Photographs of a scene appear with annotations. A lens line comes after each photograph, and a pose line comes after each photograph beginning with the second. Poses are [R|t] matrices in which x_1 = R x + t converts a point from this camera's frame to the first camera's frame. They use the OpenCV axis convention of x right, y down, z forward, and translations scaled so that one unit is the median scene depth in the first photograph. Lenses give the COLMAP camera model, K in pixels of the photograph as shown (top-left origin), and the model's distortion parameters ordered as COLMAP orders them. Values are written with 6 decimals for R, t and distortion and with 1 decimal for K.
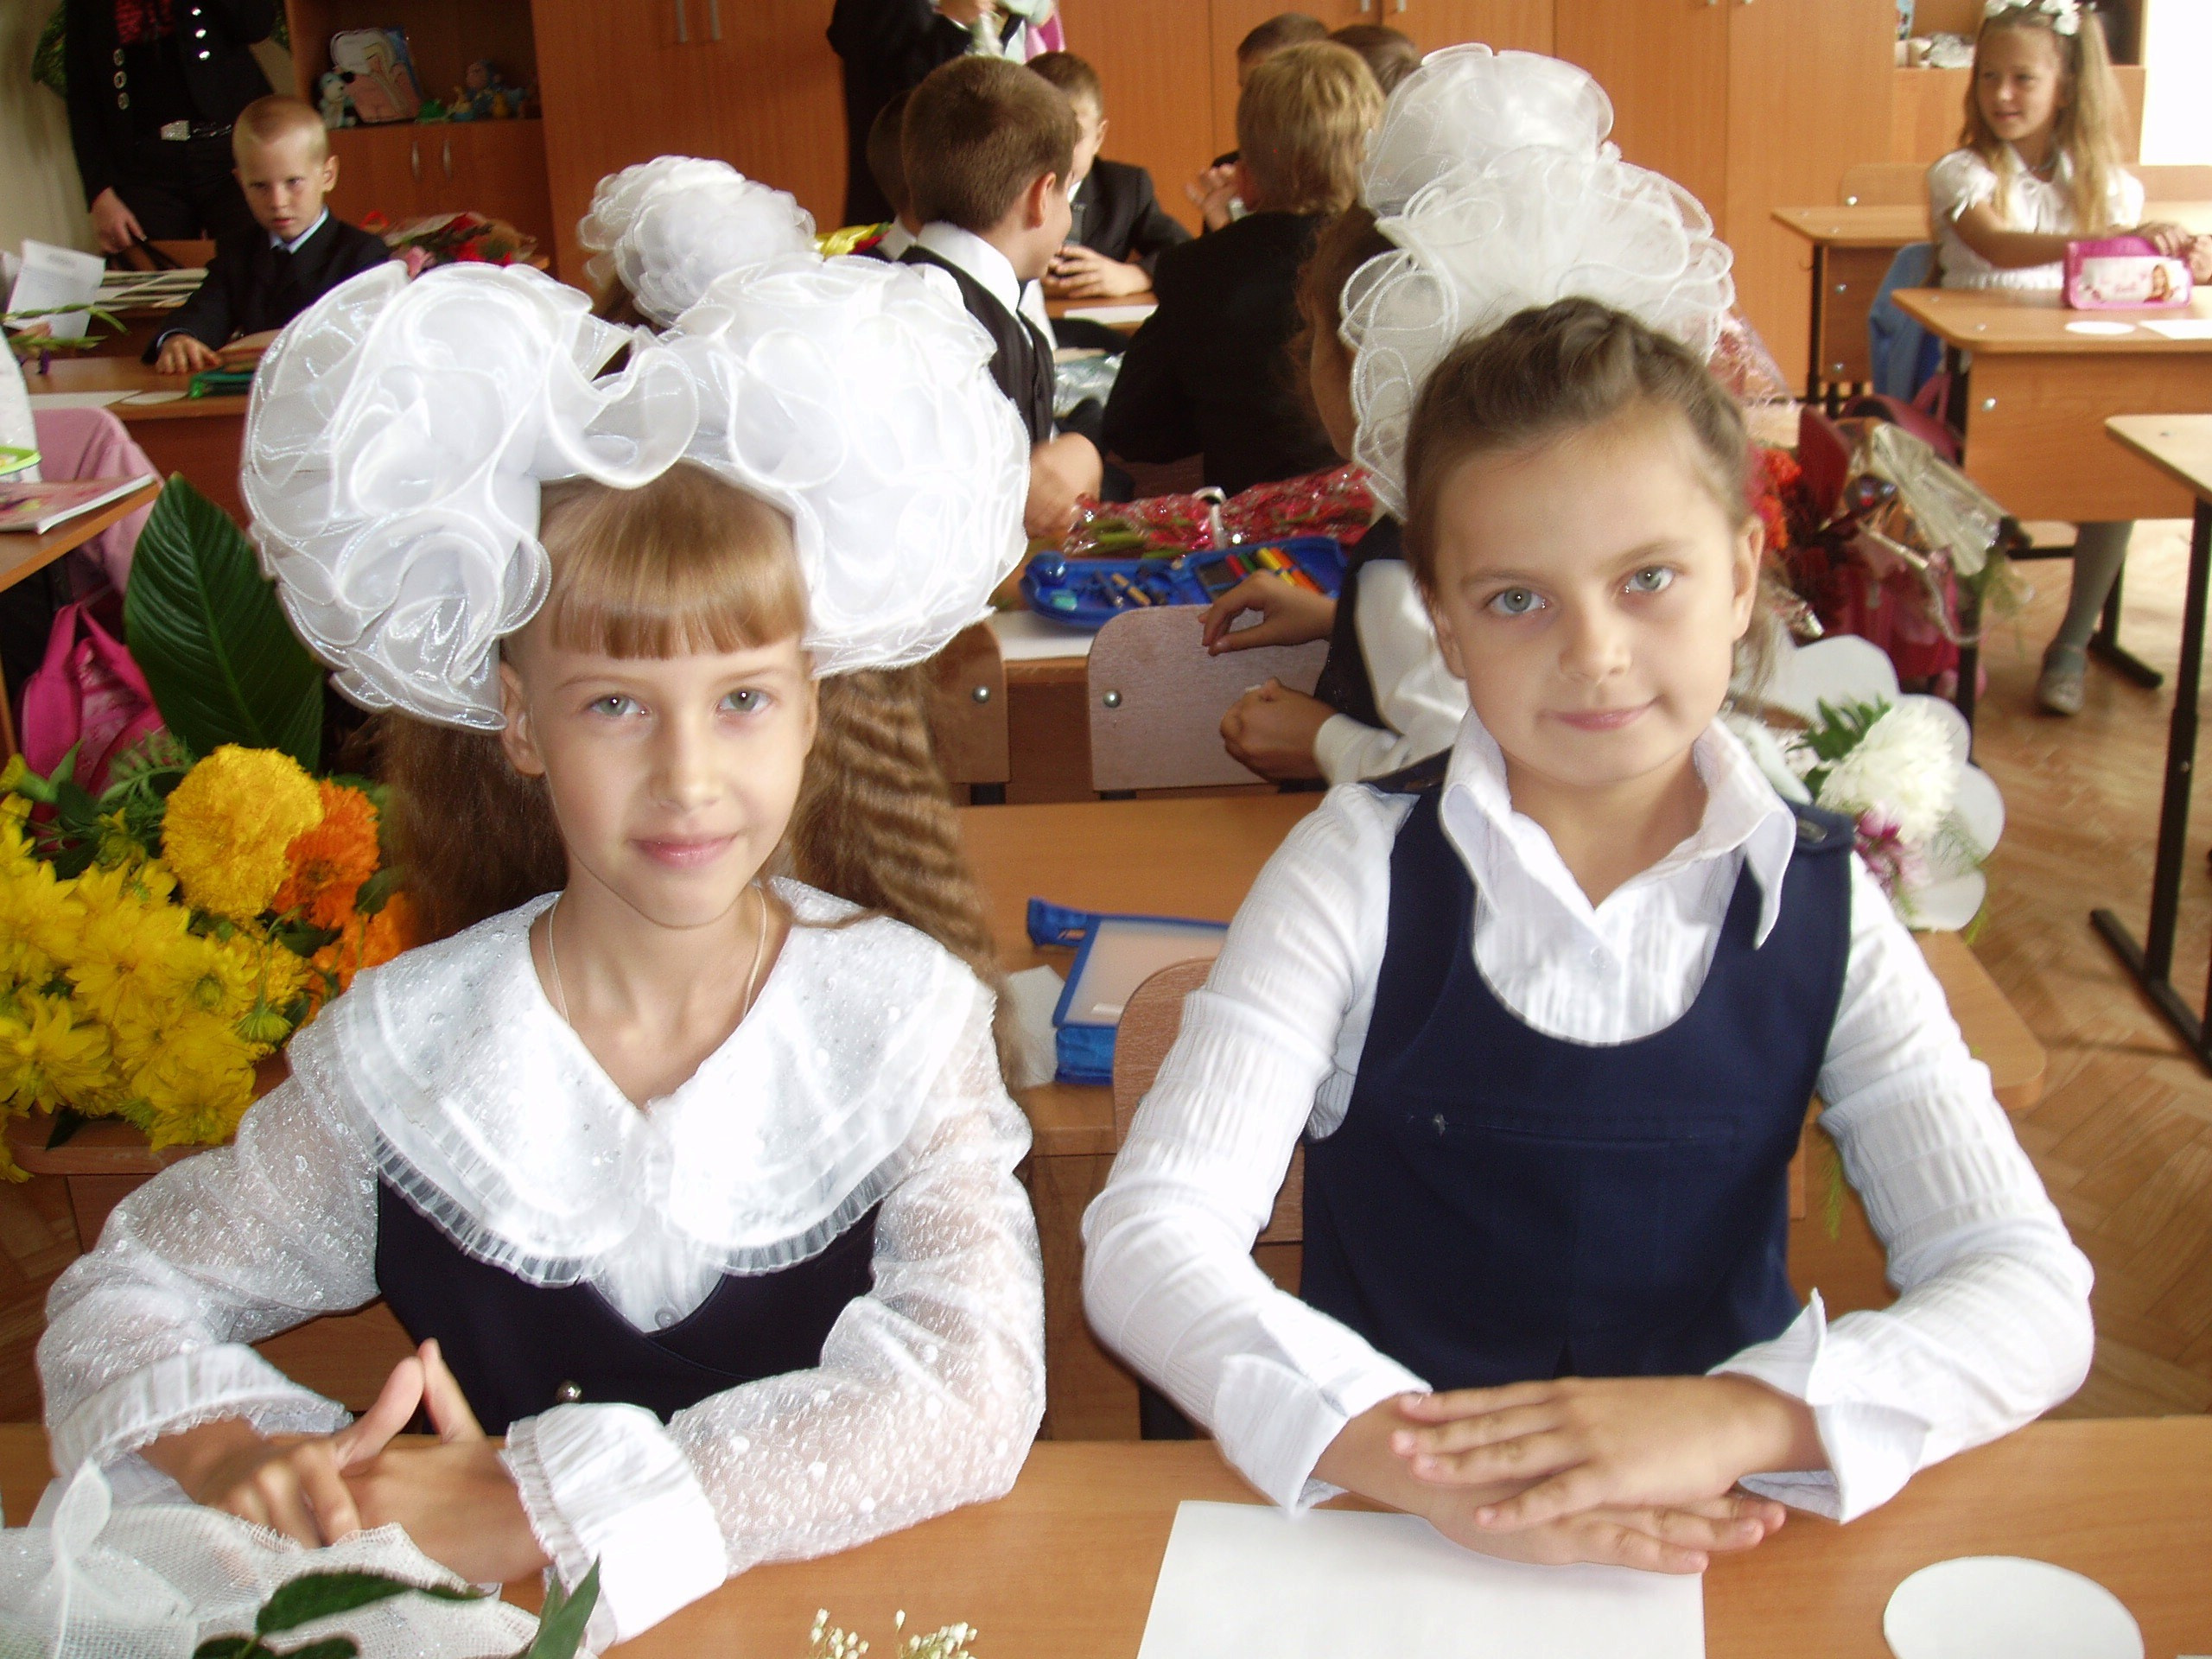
lens RADIAL K [[2526.2, 0, 1106.0], [0, 2526.2, 829.5], [0, 0, 1]] dist [-0.172800, 0.004109]
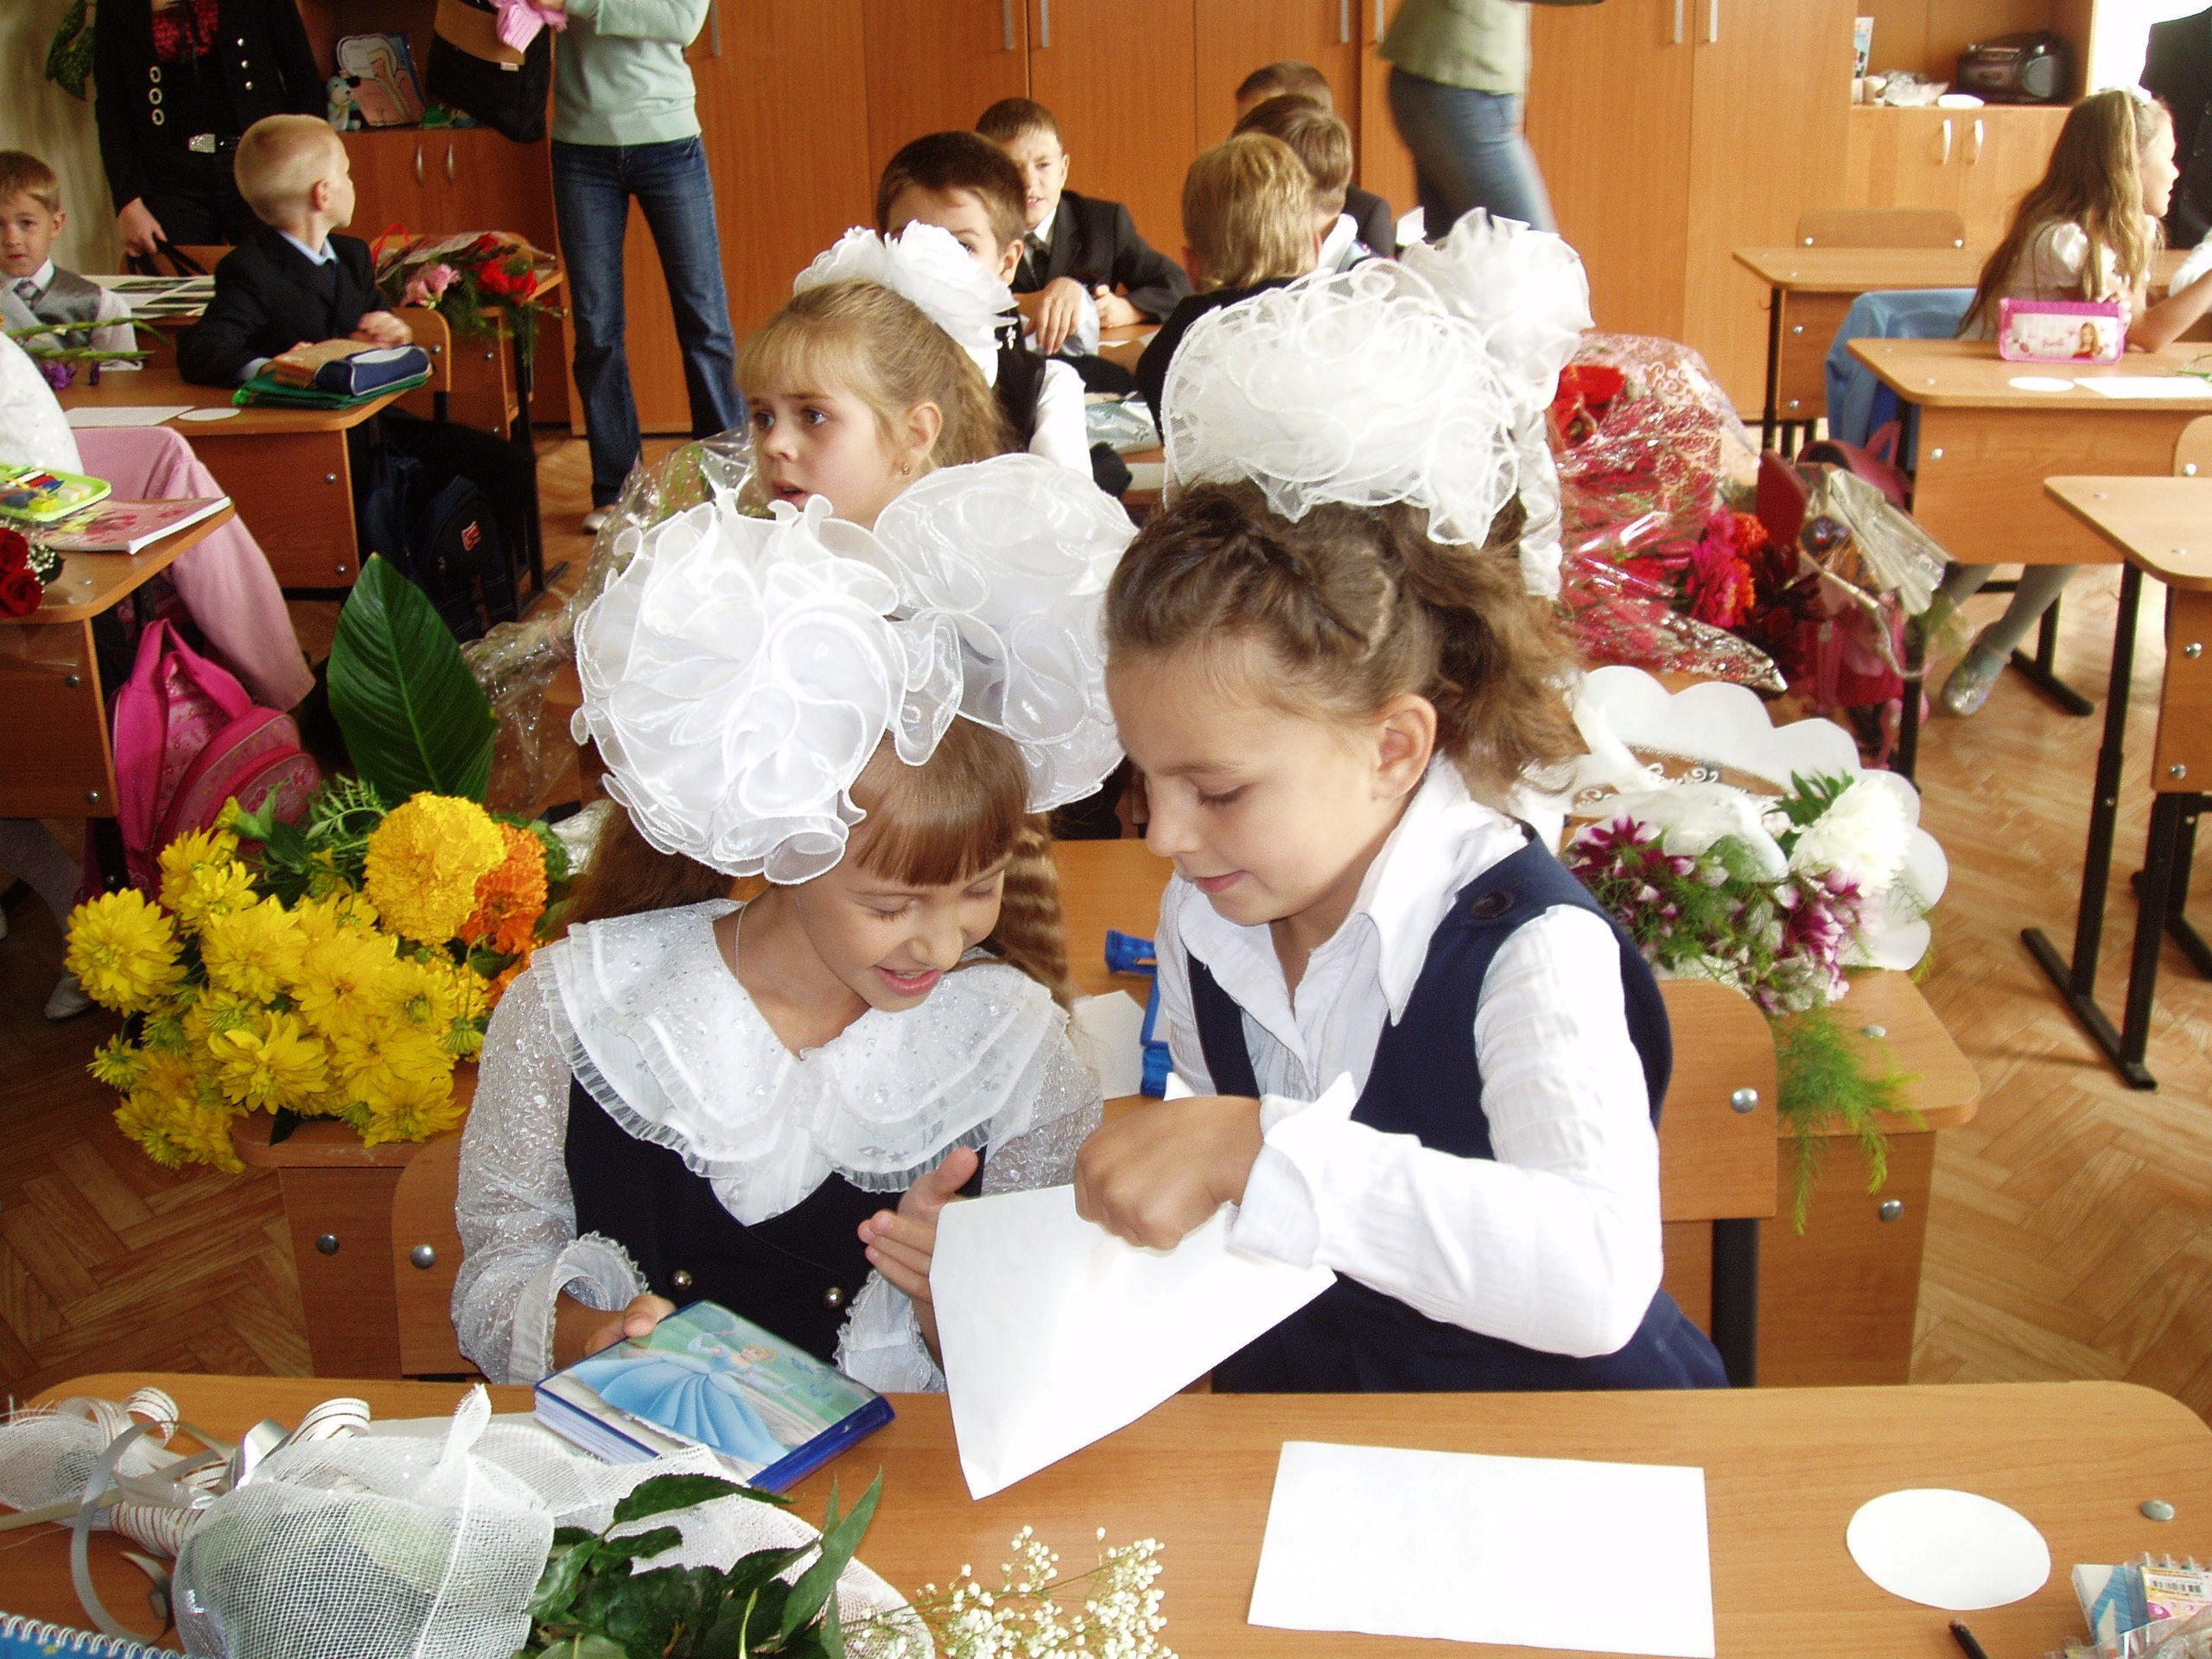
lens RADIAL K [[2568.0, 0, 1043.7], [0, 2568.0, 830.2], [0, 0, 1]] dist [-0.181218, 0.000890]
pose [[0.999872, 0.014338, 0.007052, -0.037456], [-0.014436, 0.999798, 0.014009, -0.018984], [-0.006850, -0.014109, 0.999877, -0.093854]]
